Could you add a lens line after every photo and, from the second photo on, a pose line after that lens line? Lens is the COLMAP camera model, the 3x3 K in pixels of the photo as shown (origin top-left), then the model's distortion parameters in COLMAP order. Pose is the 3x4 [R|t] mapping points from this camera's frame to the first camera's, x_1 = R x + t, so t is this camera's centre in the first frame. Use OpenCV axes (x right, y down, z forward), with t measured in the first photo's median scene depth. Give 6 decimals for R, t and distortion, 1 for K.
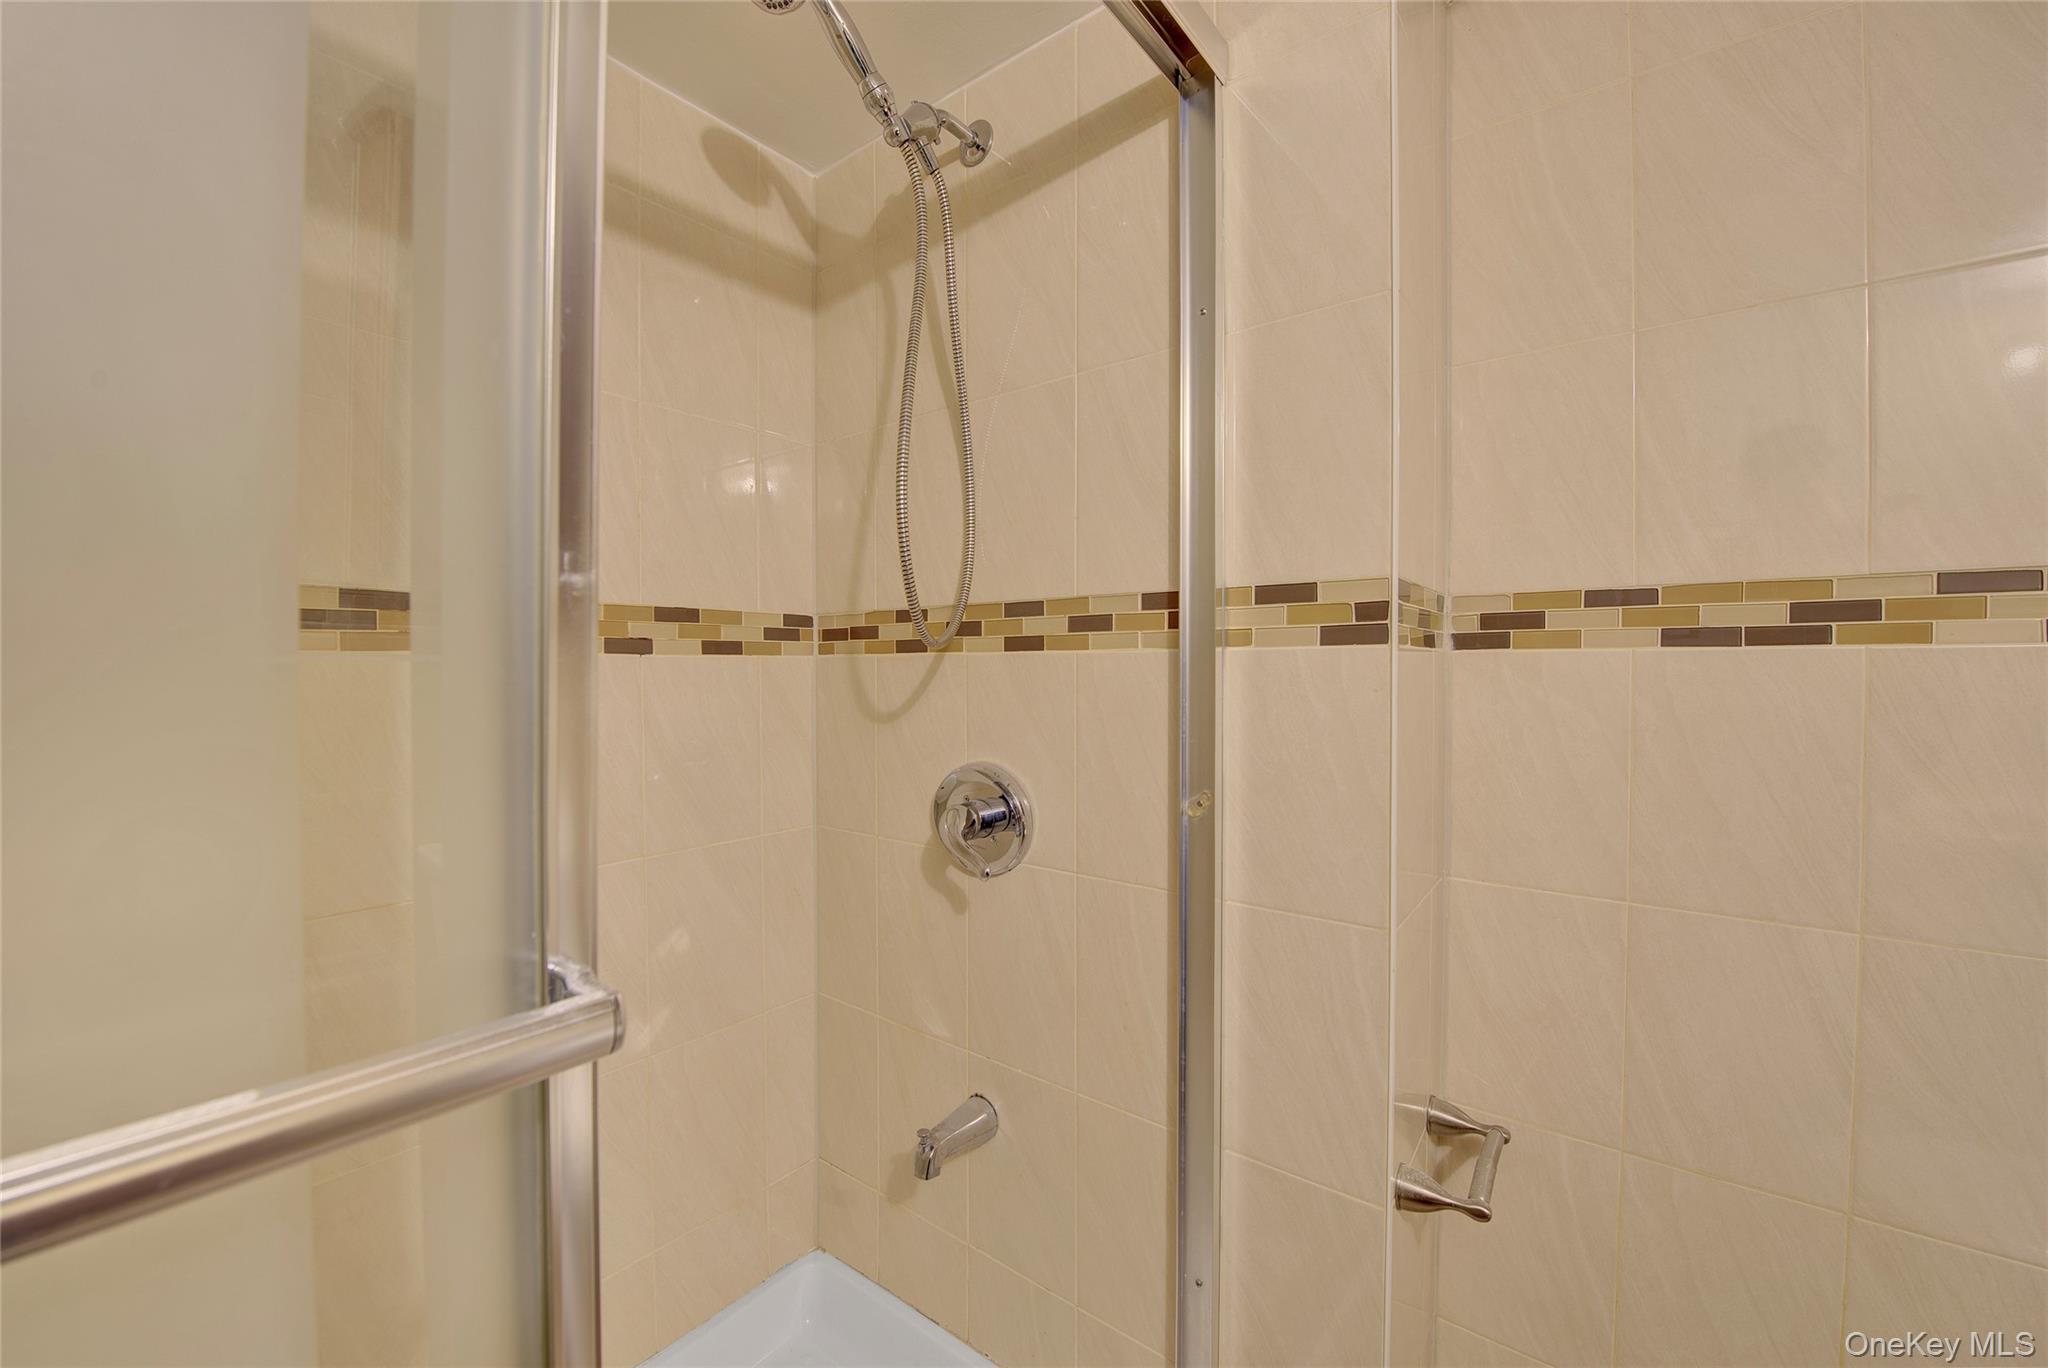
lens RADIAL K [[811.9, 0, 1021.4], [0, 811.9, 679.0], [0, 0, 1]] dist [-0.017460, -0.001727]
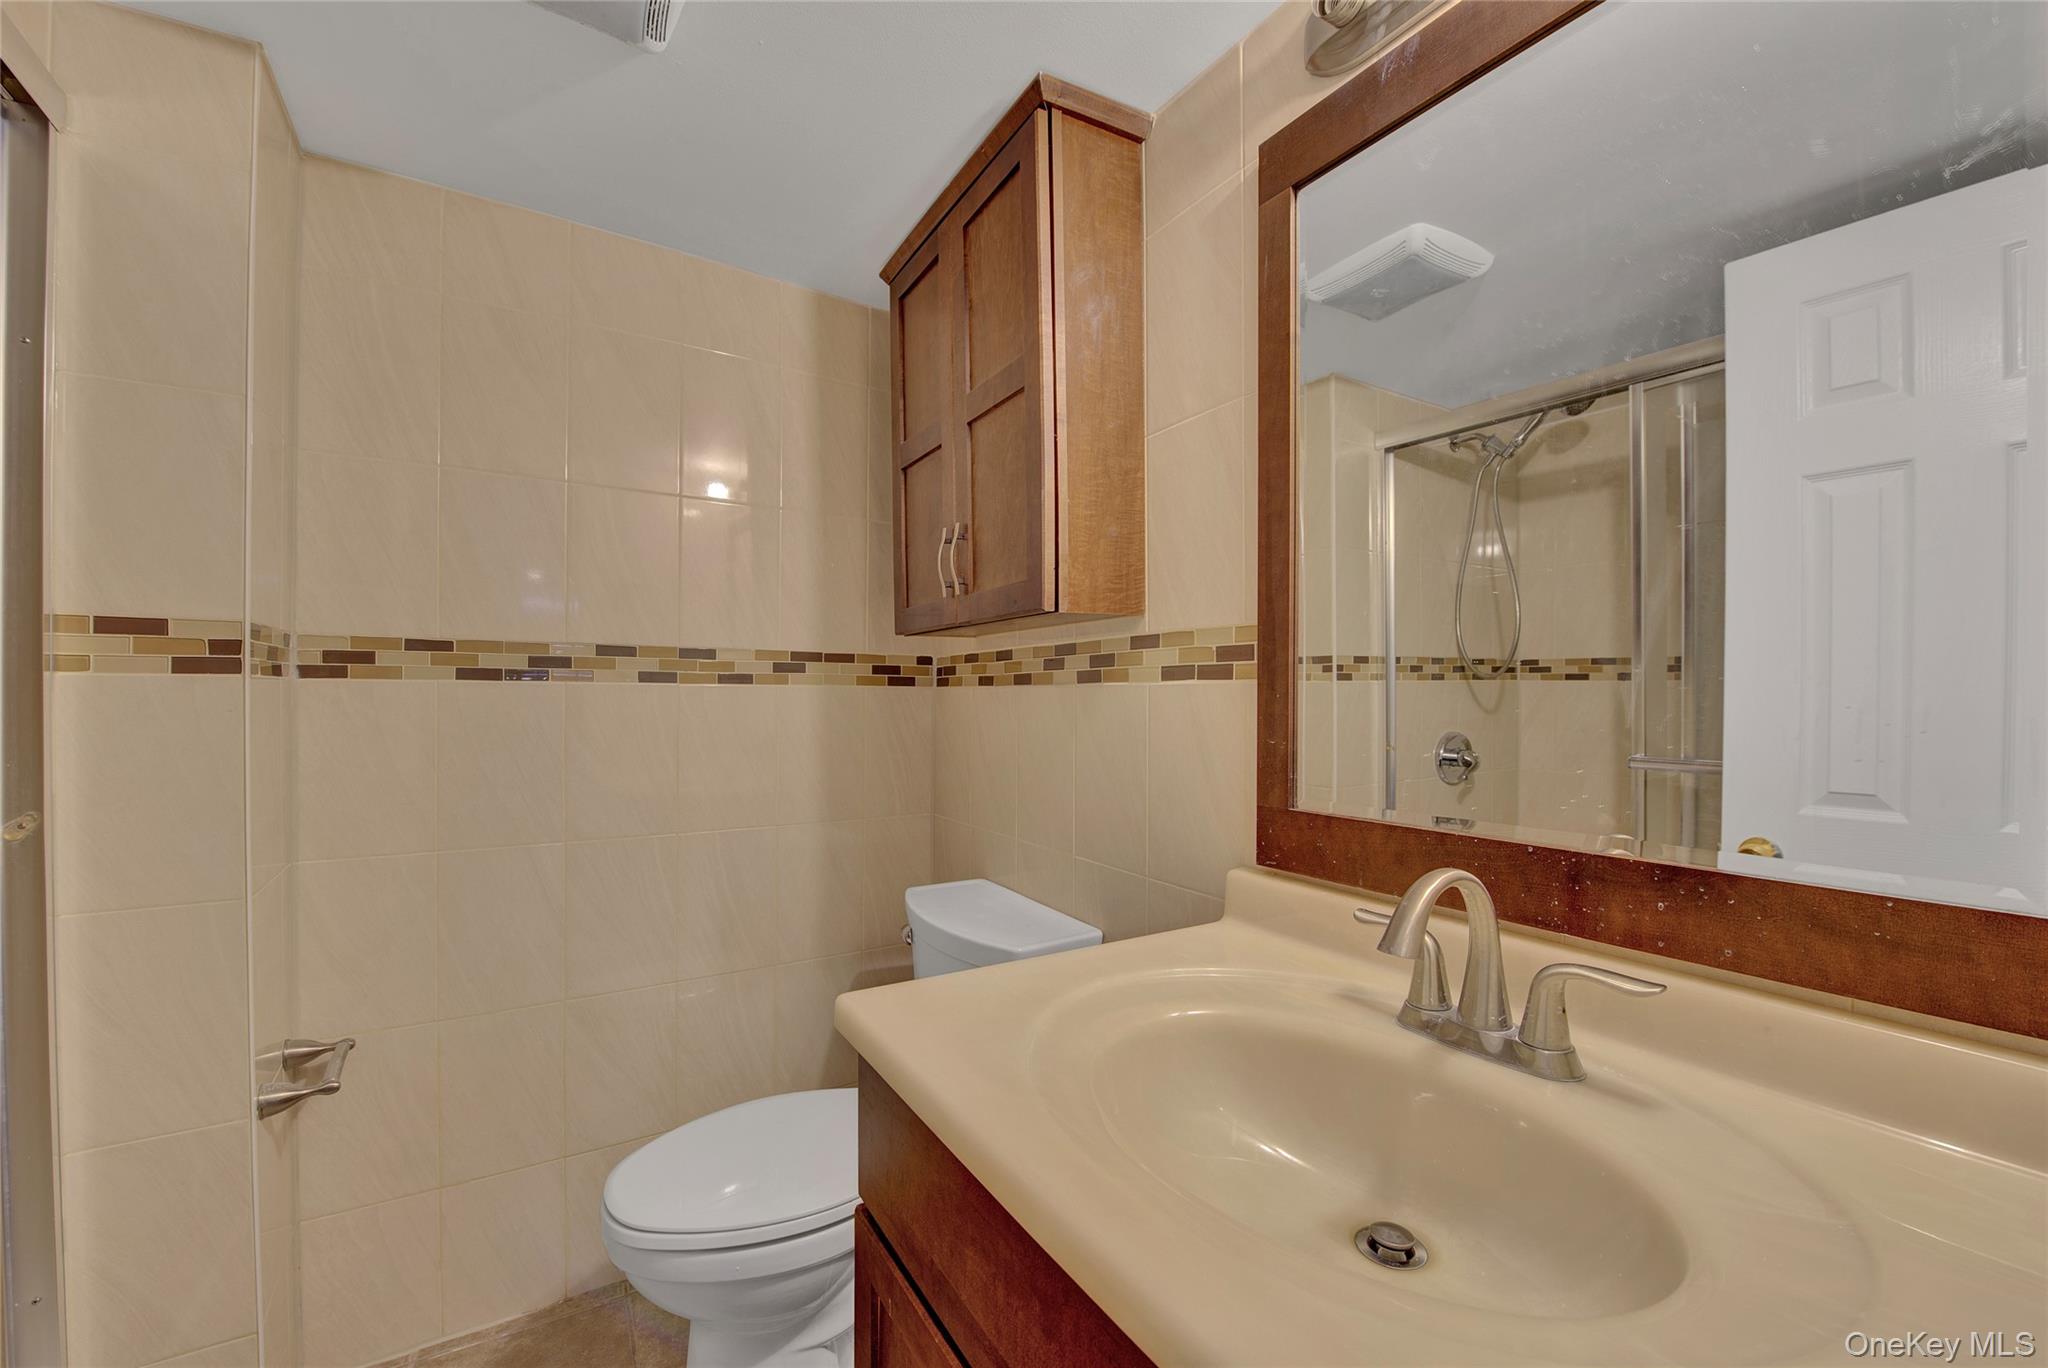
lens RADIAL K [[877.5, 0, 1023.8], [0, 877.5, 704.0], [0, 0, 1]] dist [-0.019755, -0.000574]
pose [[0.369763, -0.004818, 0.929114, -0.312444], [0.006362, 0.999976, 0.002654, 0.007002], [-0.929104, 0.004930, 0.369785, -0.570118]]
